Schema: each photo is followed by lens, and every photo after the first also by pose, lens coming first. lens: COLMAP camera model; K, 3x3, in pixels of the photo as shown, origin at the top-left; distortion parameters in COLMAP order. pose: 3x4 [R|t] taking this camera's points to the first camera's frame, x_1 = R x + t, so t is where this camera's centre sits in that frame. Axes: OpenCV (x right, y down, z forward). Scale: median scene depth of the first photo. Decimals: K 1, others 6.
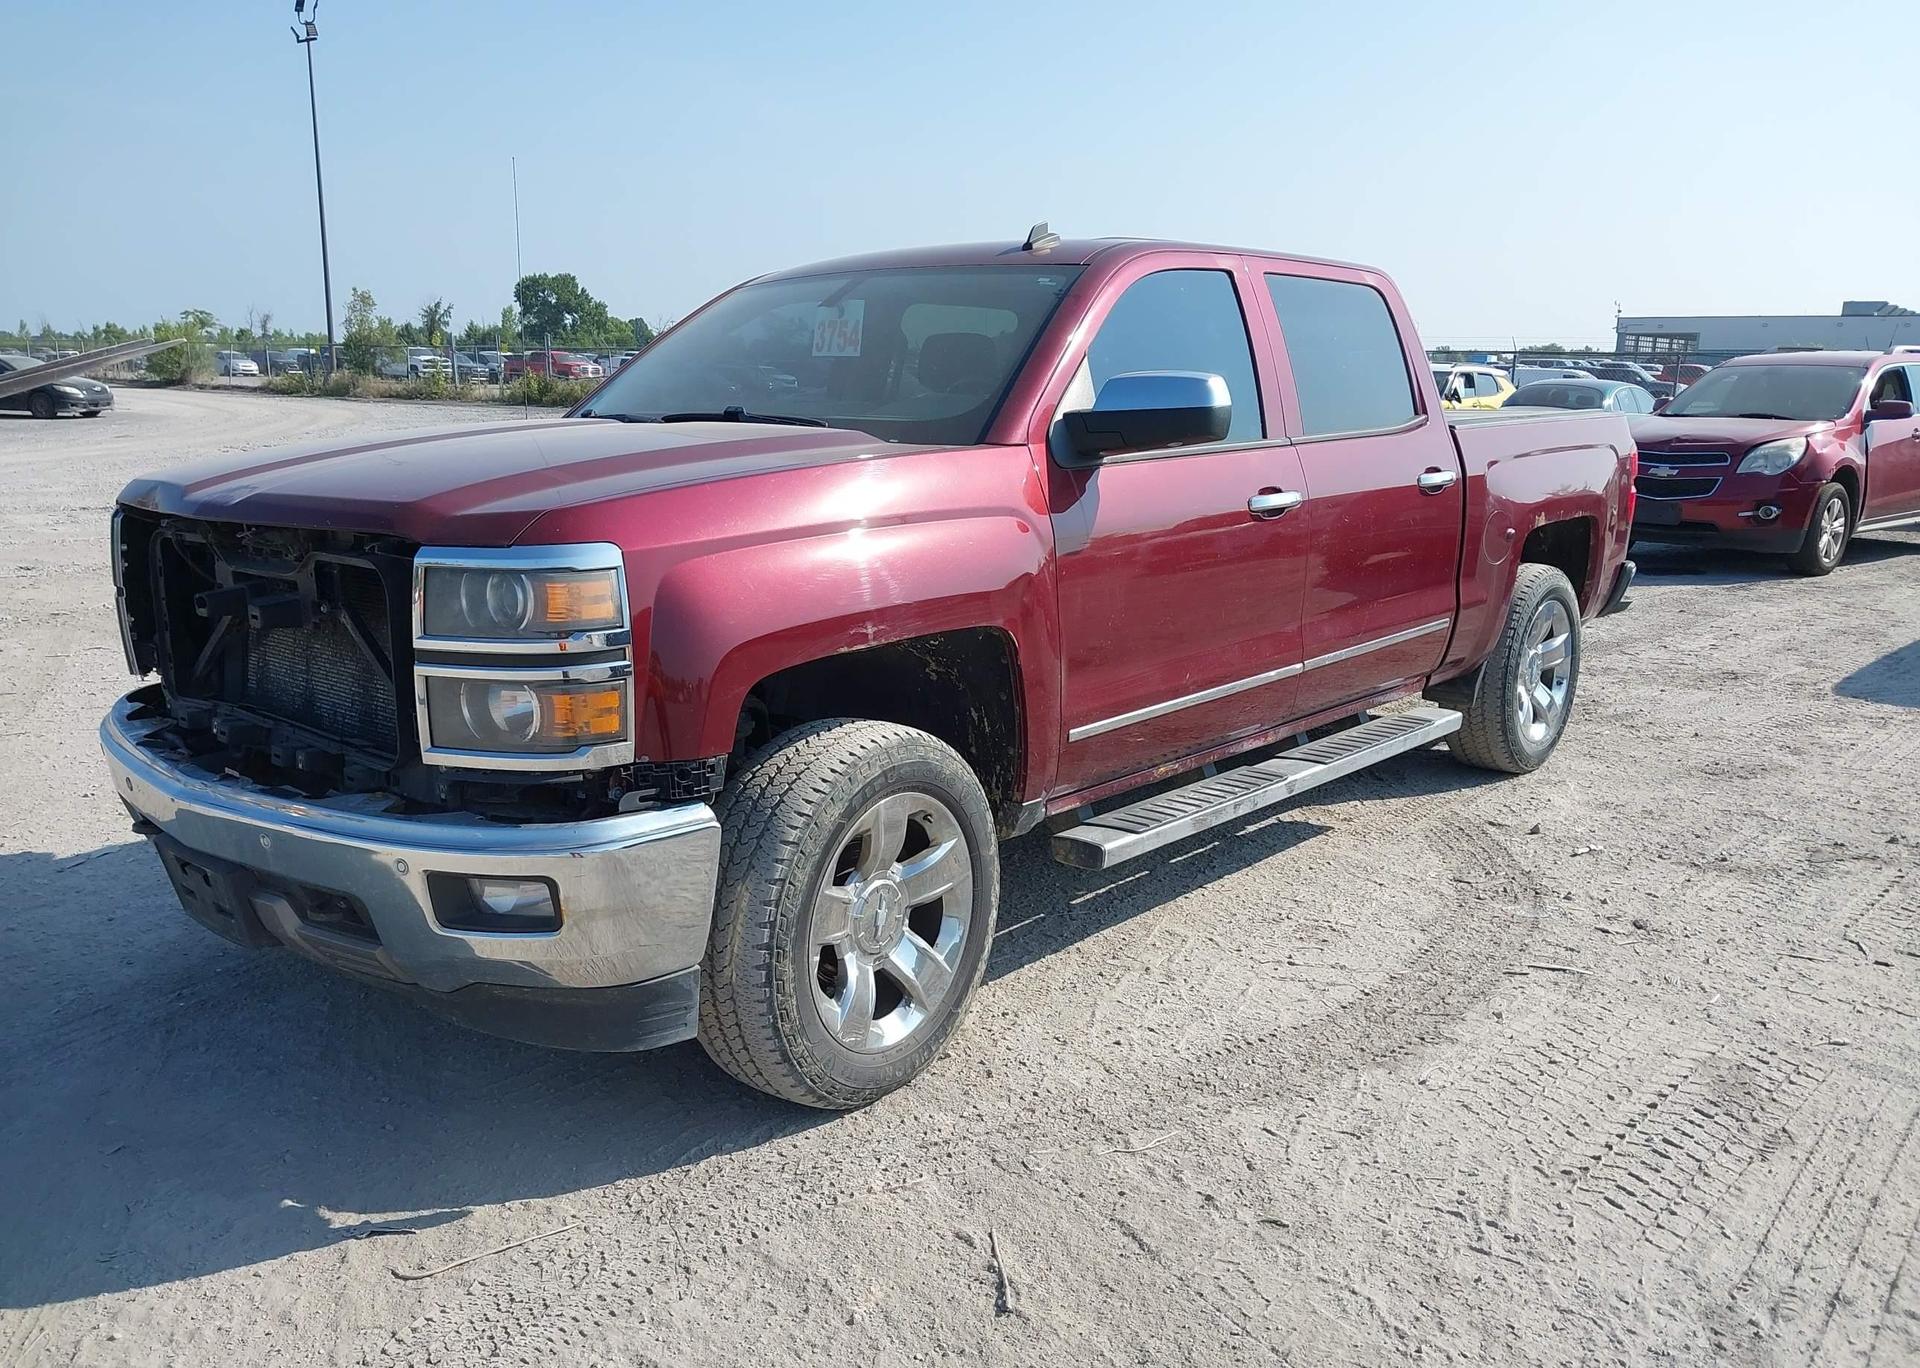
lens RADIAL K [[1498.7, 0, 943.6], [0, 1498.7, 680.7], [0, 0, 1]] dist [0.006956, -0.007925]
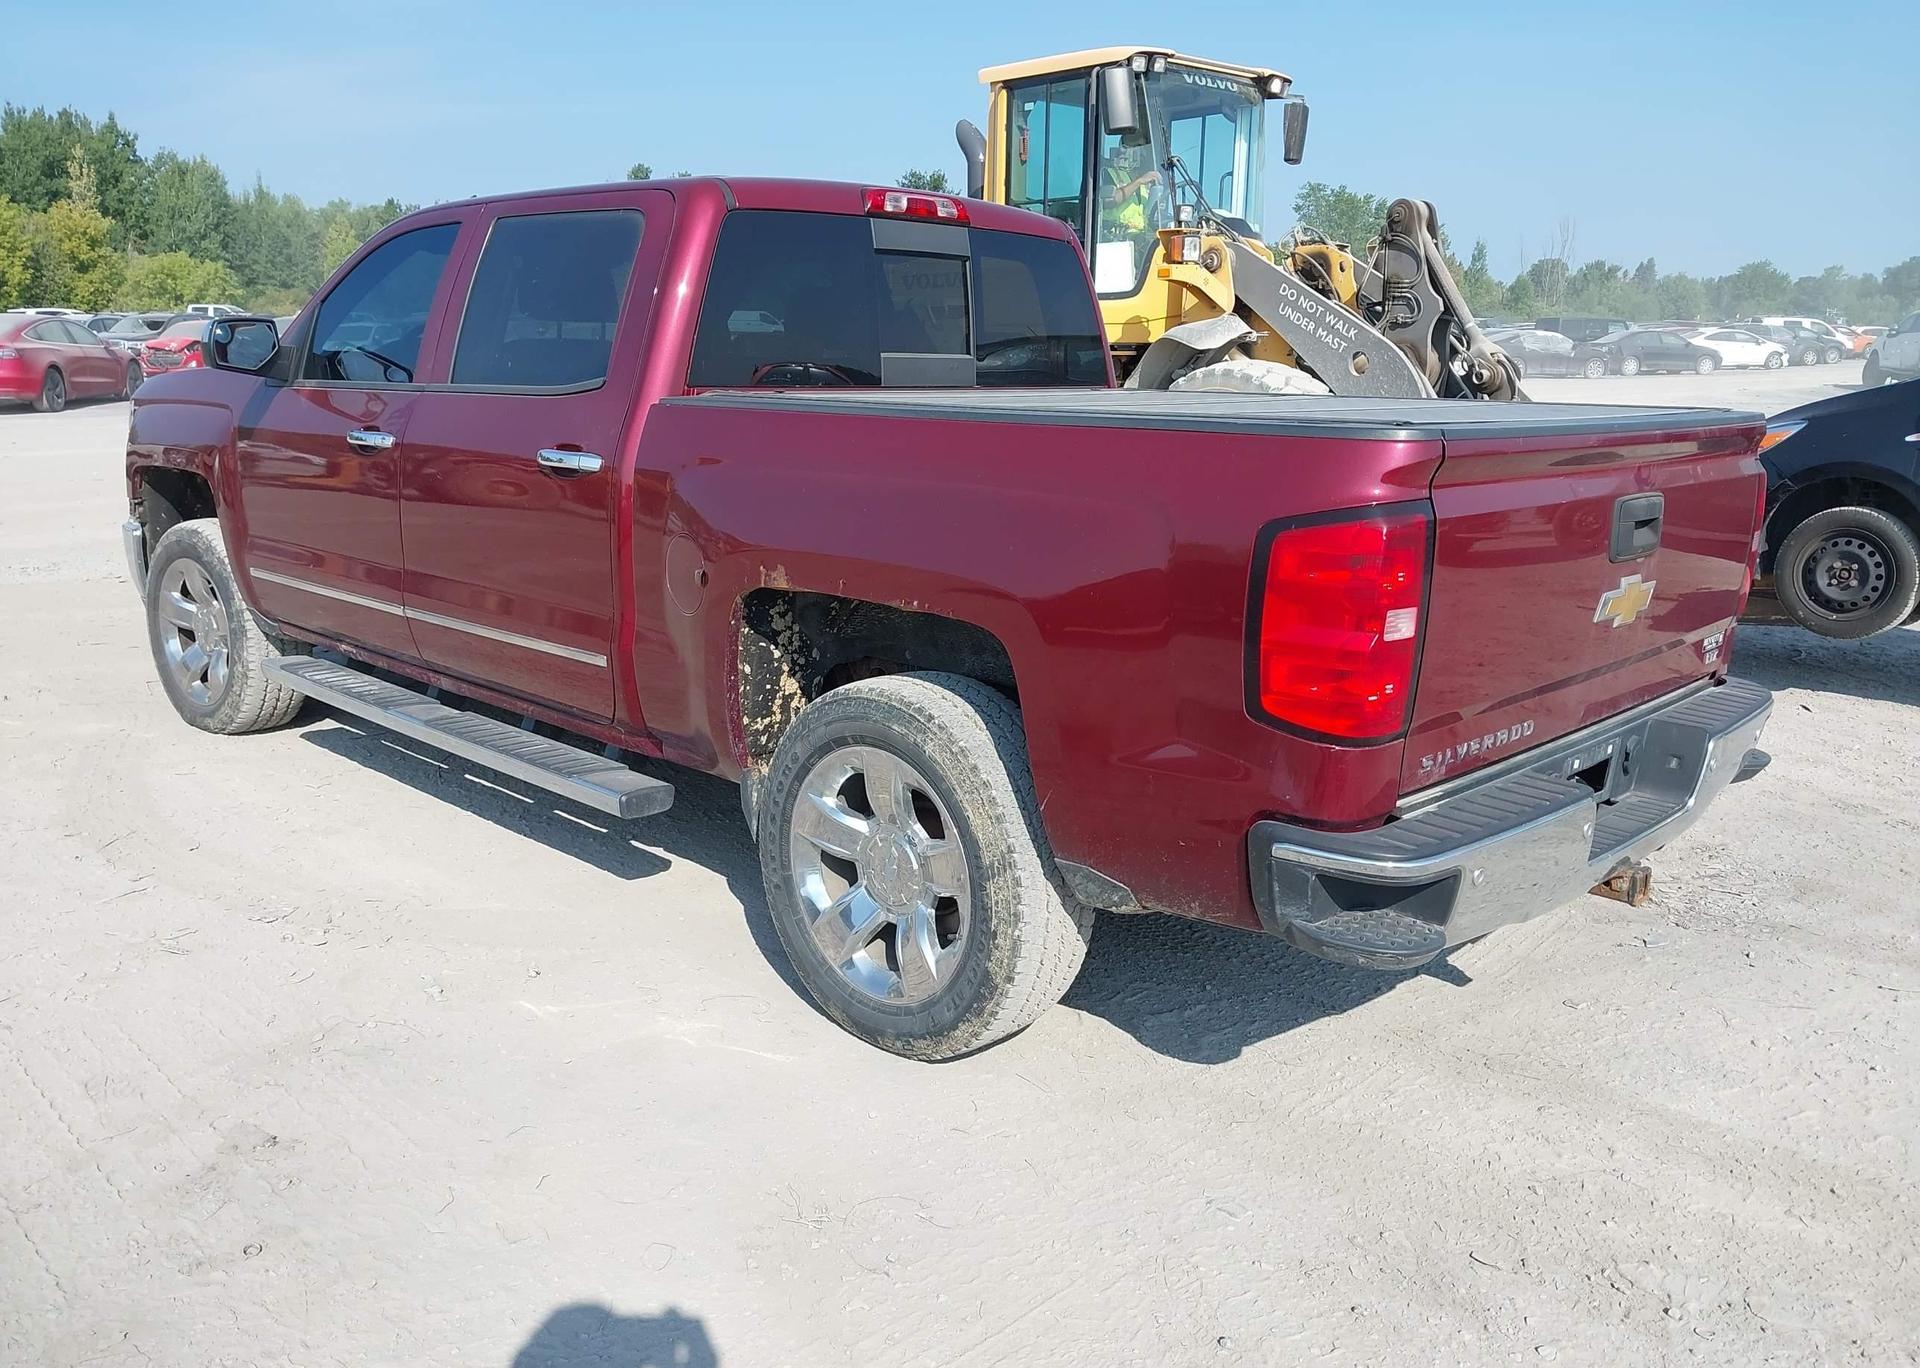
lens RADIAL K [[1498.7, 0, 943.6], [0, 1498.7, 680.7], [0, 0, 1]] dist [0.006956, -0.007925]
pose [[-0.024119, 0.234236, -0.971881, 1.535585], [-0.199900, 0.951400, 0.234261, -0.344834], [0.979519, 0.199929, 0.023877, 1.679286]]
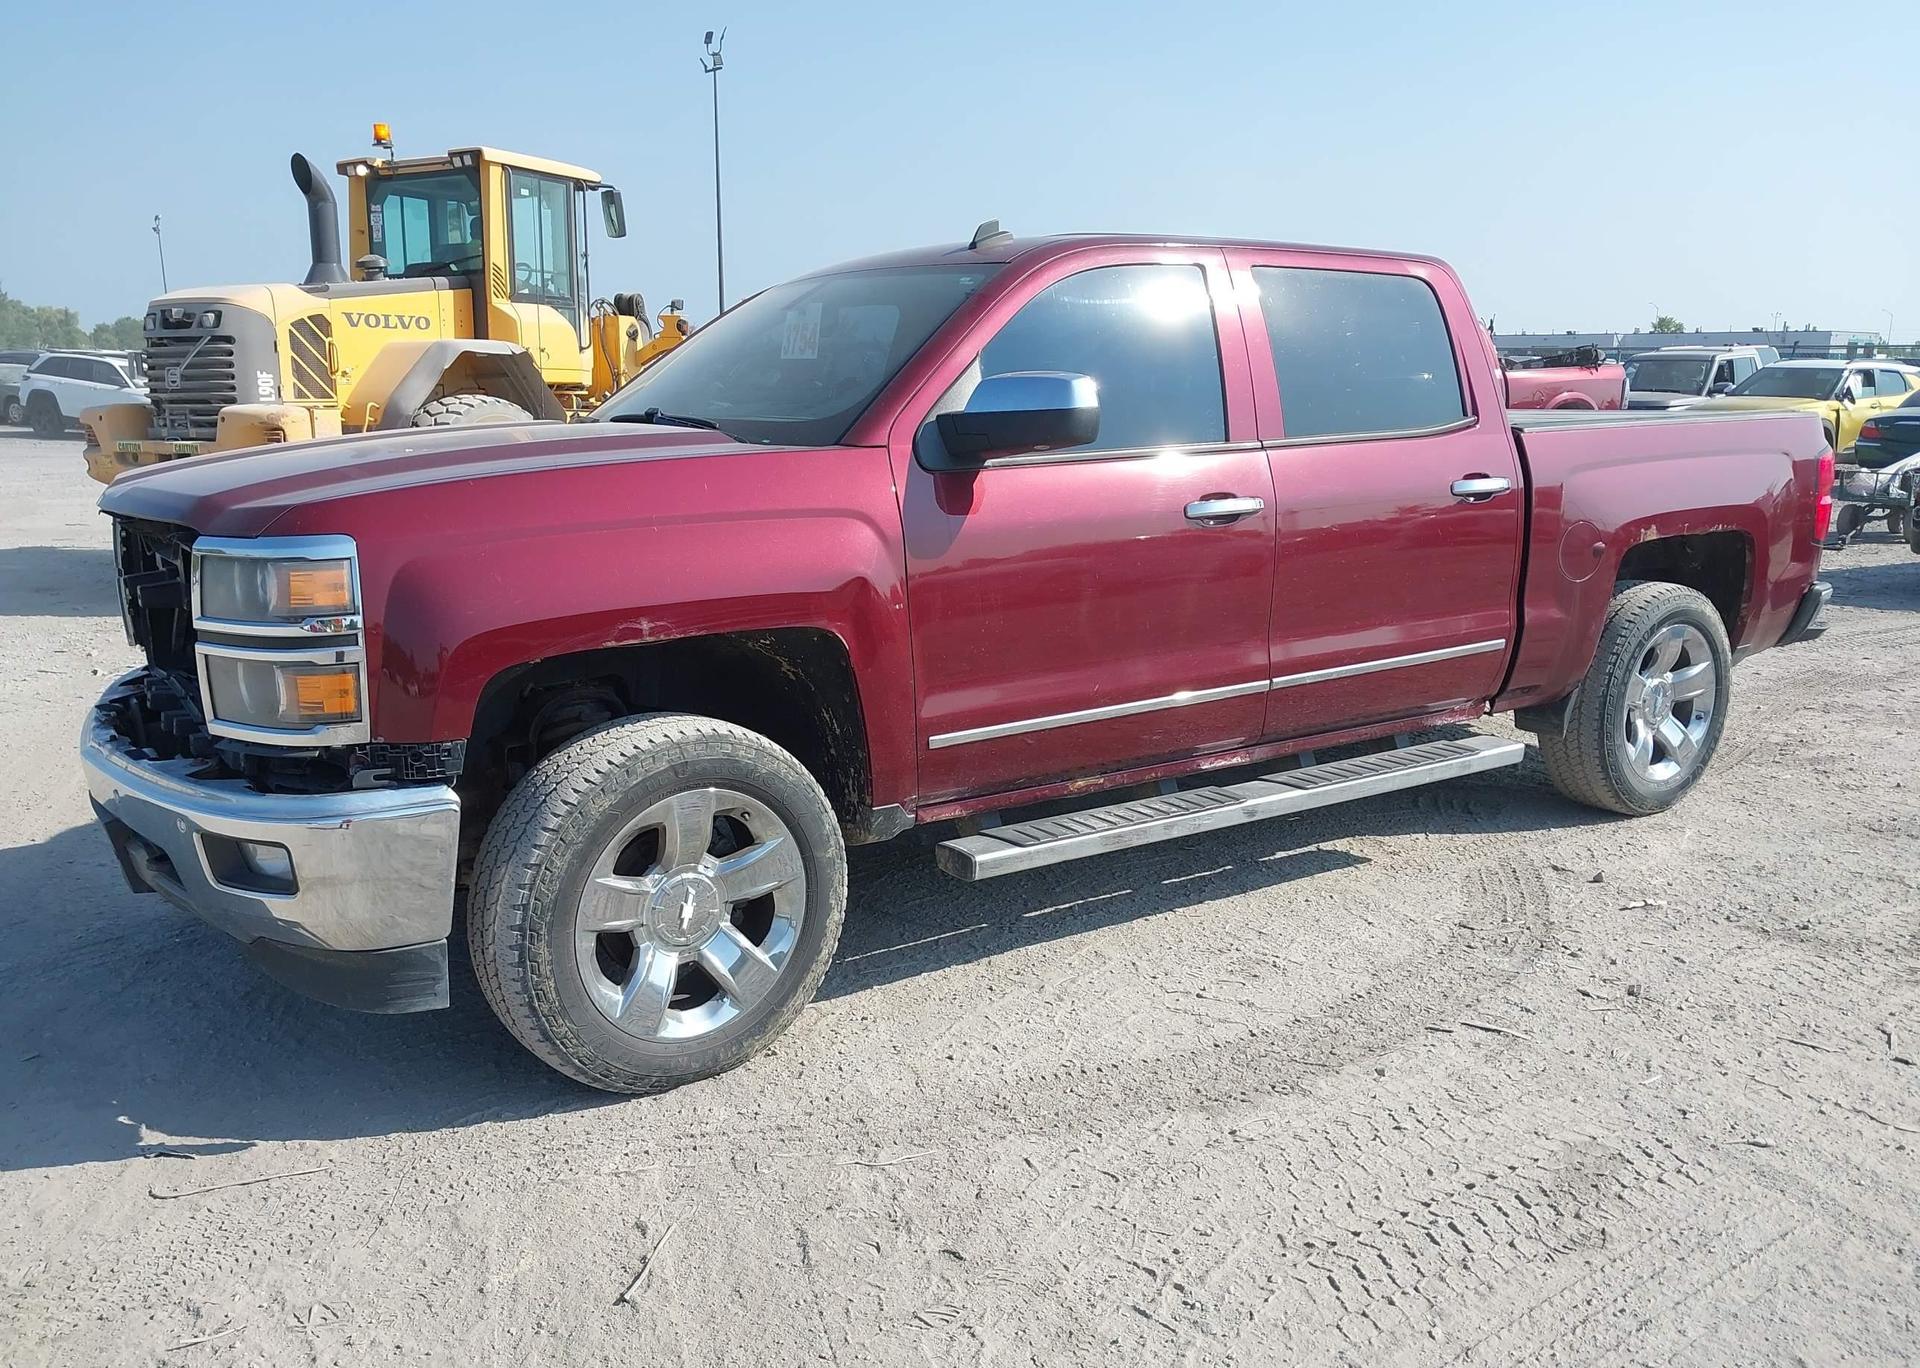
lens RADIAL K [[1498.7, 0, 943.6], [0, 1498.7, 680.7], [0, 0, 1]] dist [0.006956, -0.007925]
pose [[0.969117, 0.041481, -0.243086, 0.336808], [-0.041996, 0.999113, 0.003064, -0.007334], [0.242998, 0.007240, 0.970000, 0.047360]]
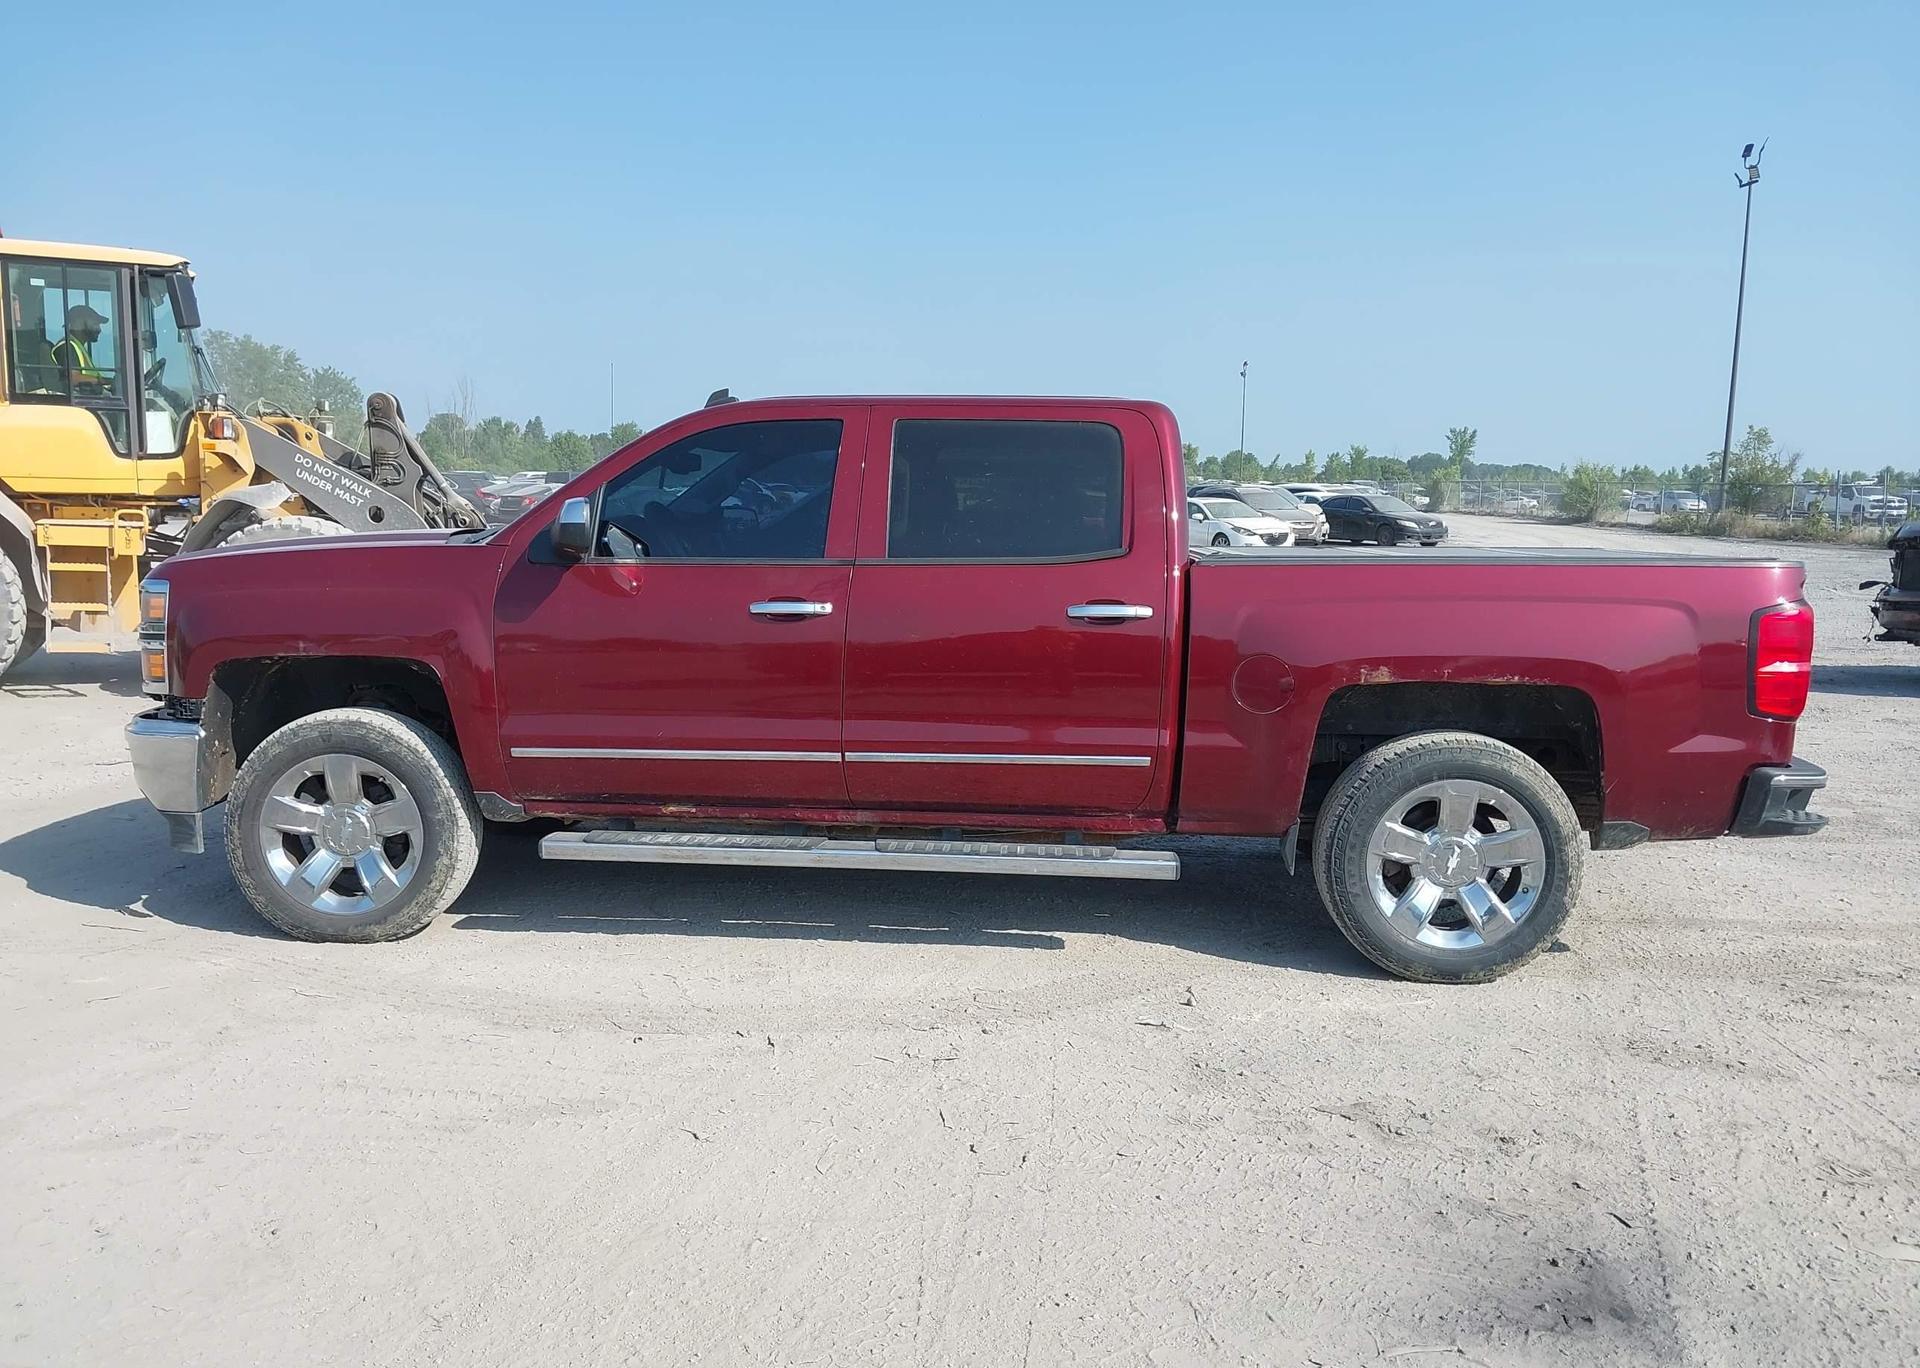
lens RADIAL K [[1496.9, 0, 939.8], [0, 1496.9, 659.6], [0, 0, 1]] dist [0.001375, -0.004188]
pose [[0.607077, 0.086475, -0.789924, 1.465037], [-0.167946, 0.985569, -0.021178, -0.088159], [0.776693, 0.145522, 0.612839, 0.442161]]
